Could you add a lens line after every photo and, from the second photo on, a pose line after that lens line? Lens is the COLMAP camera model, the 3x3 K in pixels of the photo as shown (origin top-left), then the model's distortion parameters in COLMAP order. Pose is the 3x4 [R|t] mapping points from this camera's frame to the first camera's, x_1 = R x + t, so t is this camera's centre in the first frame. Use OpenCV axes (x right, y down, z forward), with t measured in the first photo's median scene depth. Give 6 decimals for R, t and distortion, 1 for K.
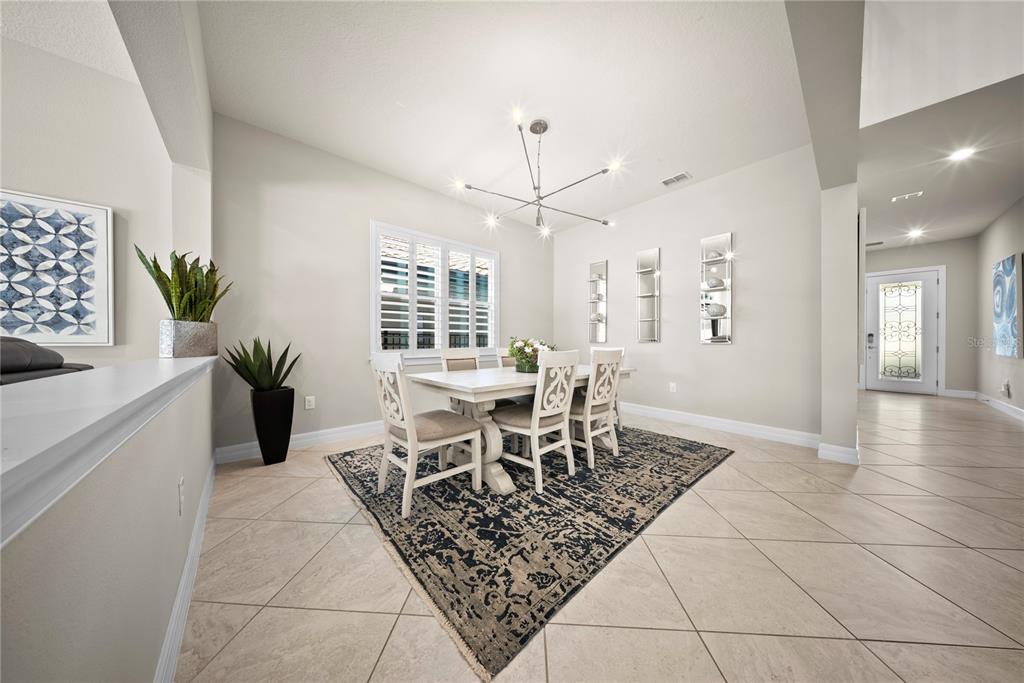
lens RADIAL K [[303.5, 0, 509.2], [0, 303.5, 343.9], [0, 0, 1]] dist [-0.004277, -0.000686]
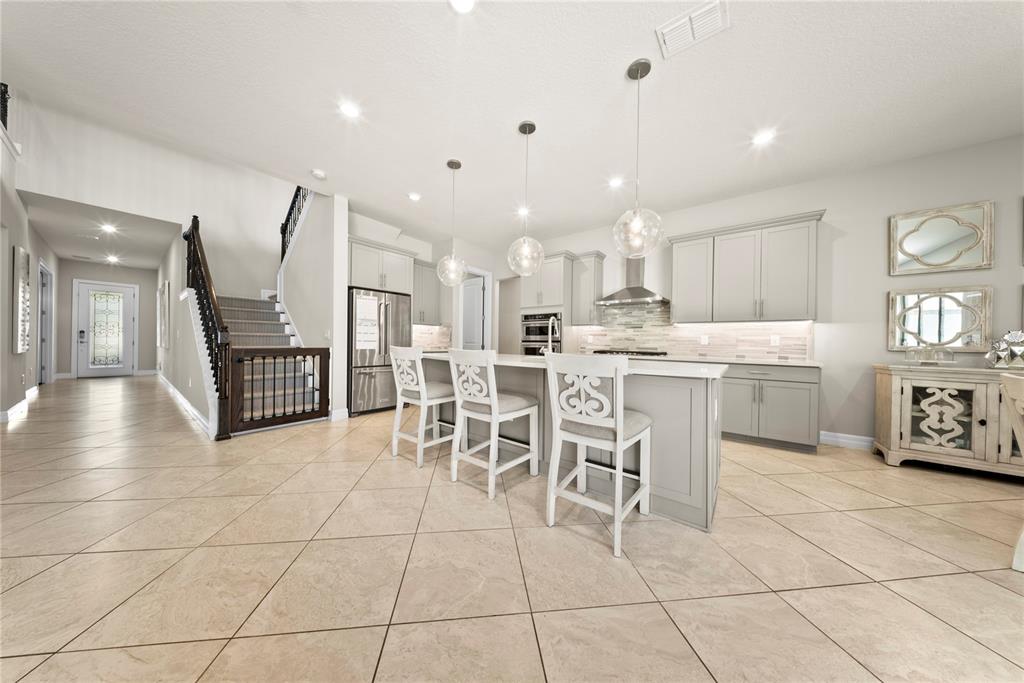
lens RADIAL K [[303.5, 0, 507.1], [0, 303.5, 342.3], [0, 0, 1]] dist [-0.004277, -0.000686]
pose [[-0.176642, -0.007462, 0.984247, -0.830973], [-0.004843, 0.999966, 0.006712, -0.012670], [-0.984263, -0.003581, -0.176672, -1.397535]]
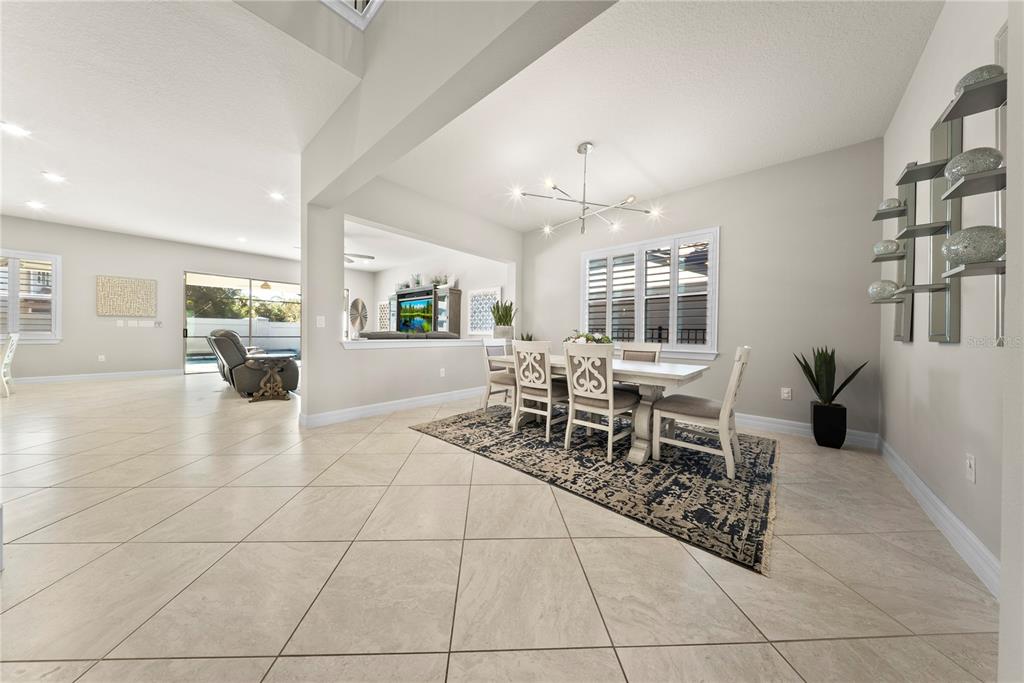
lens RADIAL K [[303.5, 0, 498.0], [0, 303.5, 334.9], [0, 0, 1]] dist [-0.004277, -0.000686]
pose [[0.098808, 0.007374, -0.995079, 1.589399], [-0.022862, 0.999725, 0.005139, -0.010314], [0.994844, 0.022242, 0.098949, 0.737637]]
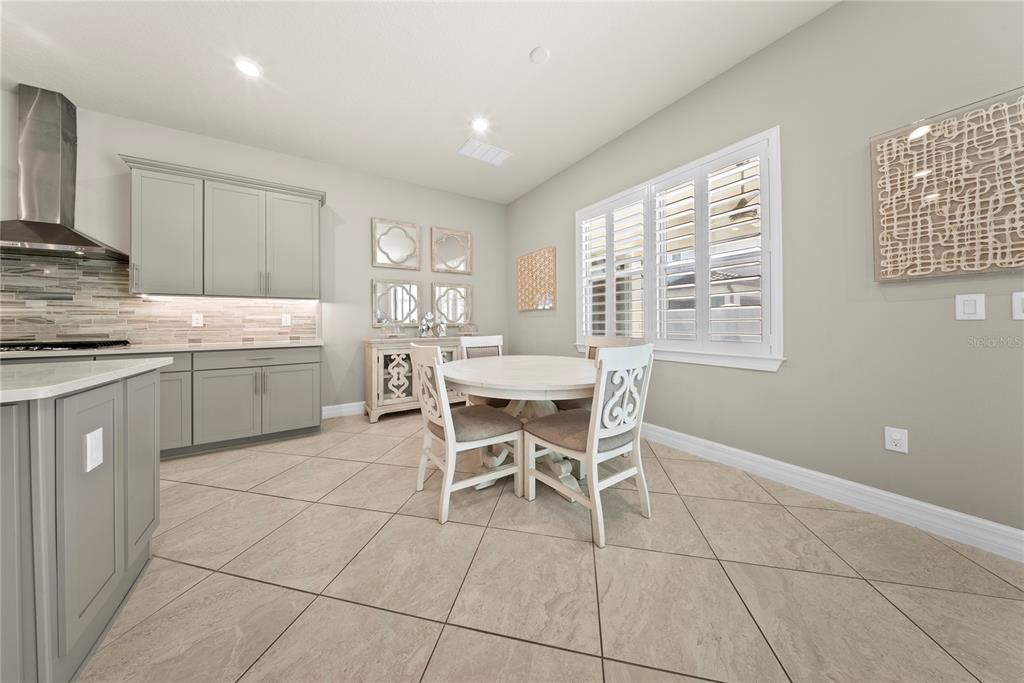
lens RADIAL K [[303.5, 0, 505.5], [0, 303.5, 323.1], [0, 0, 1]] dist [-0.004277, -0.000686]
pose [[-0.987307, 0.009659, 0.158528, -0.781530], [0.010809, 0.999921, 0.006394, 0.000162], [-0.158454, 0.008027, -0.987334, -1.830269]]
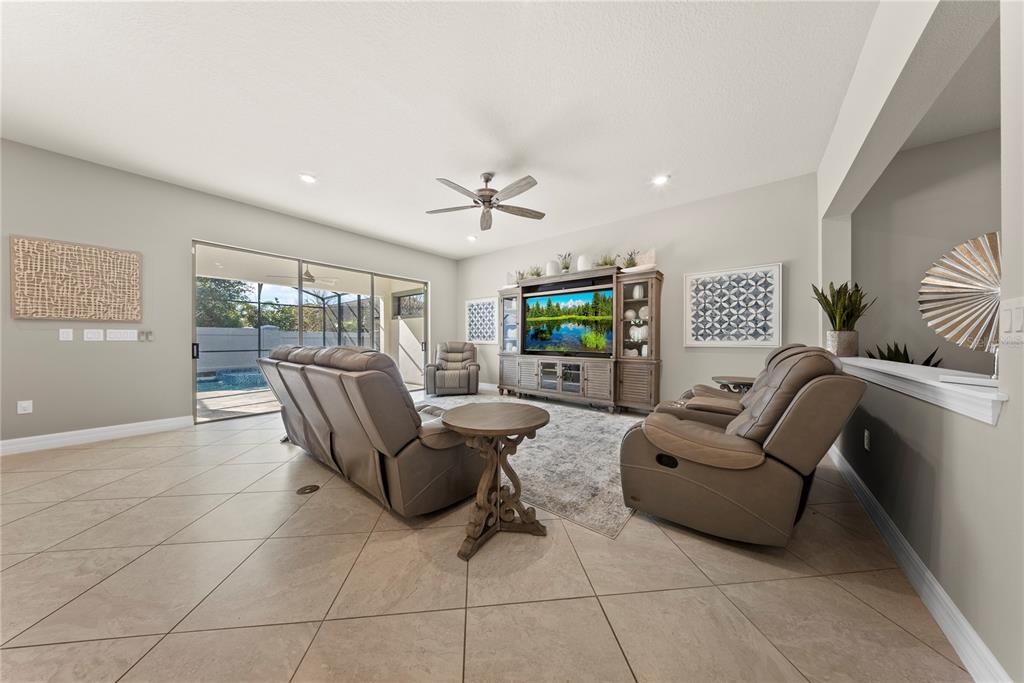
lens RADIAL K [[303.5, 0, 506.6], [0, 303.5, 341.6], [0, 0, 1]] dist [-0.004277, -0.000686]
pose [[0.154810, 0.002116, -0.987942, 0.066788], [-0.009965, 0.999950, 0.000580, -0.012318], [0.987894, 0.009755, 0.154823, -0.759519]]
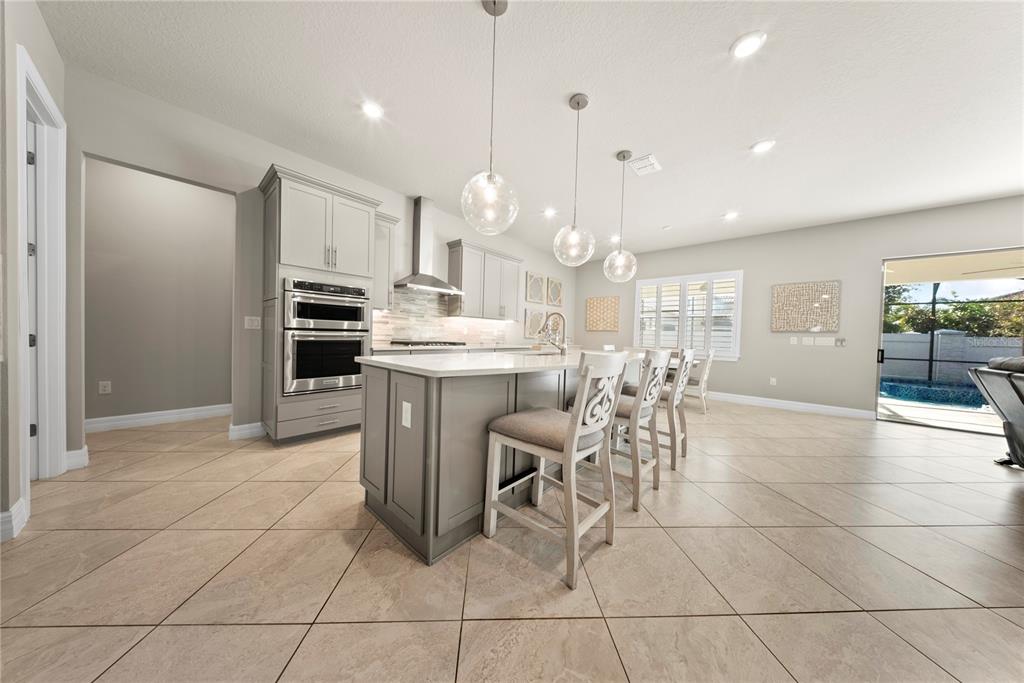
lens RADIAL K [[303.5, 0, 509.4], [0, 303.5, 338.4], [0, 0, 1]] dist [-0.004277, -0.000686]
pose [[-0.993325, -0.028854, -0.111683, 0.781975], [-0.031153, 0.999336, 0.018898, -0.017638], [0.111064, 0.022251, -0.993564, -0.545058]]
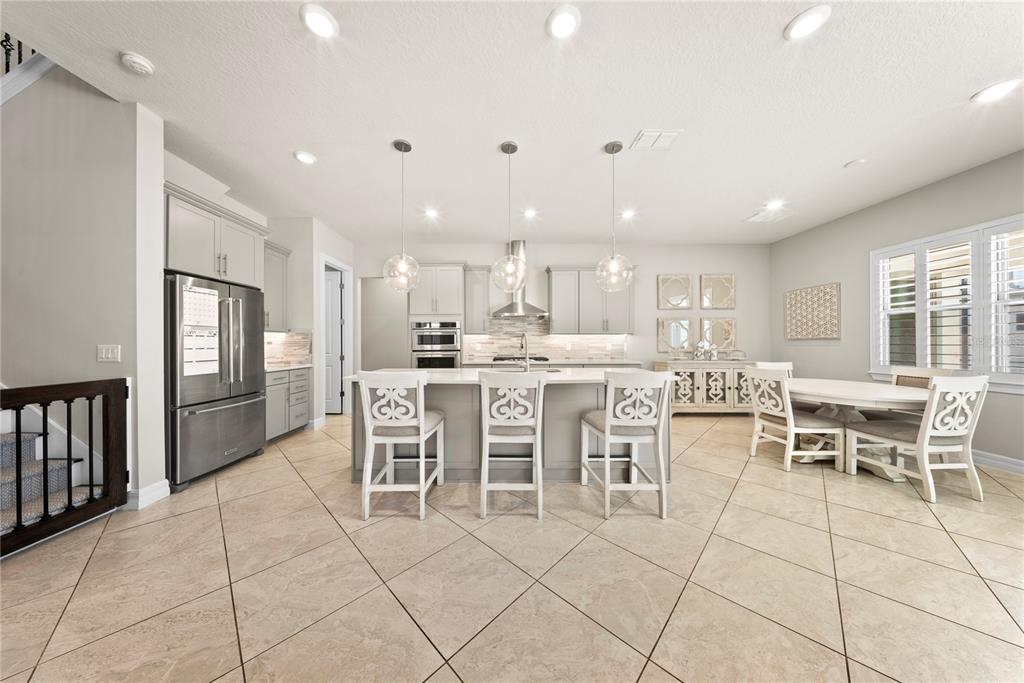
lens RADIAL K [[303.5, 0, 505.9], [0, 303.5, 340.9], [0, 0, 1]] dist [-0.004277, -0.000686]
pose [[-0.755648, 0.003214, 0.654970, -0.420101], [0.007438, 0.999966, 0.003674, -0.083916], [-0.654936, 0.007648, -0.755646, -0.694370]]
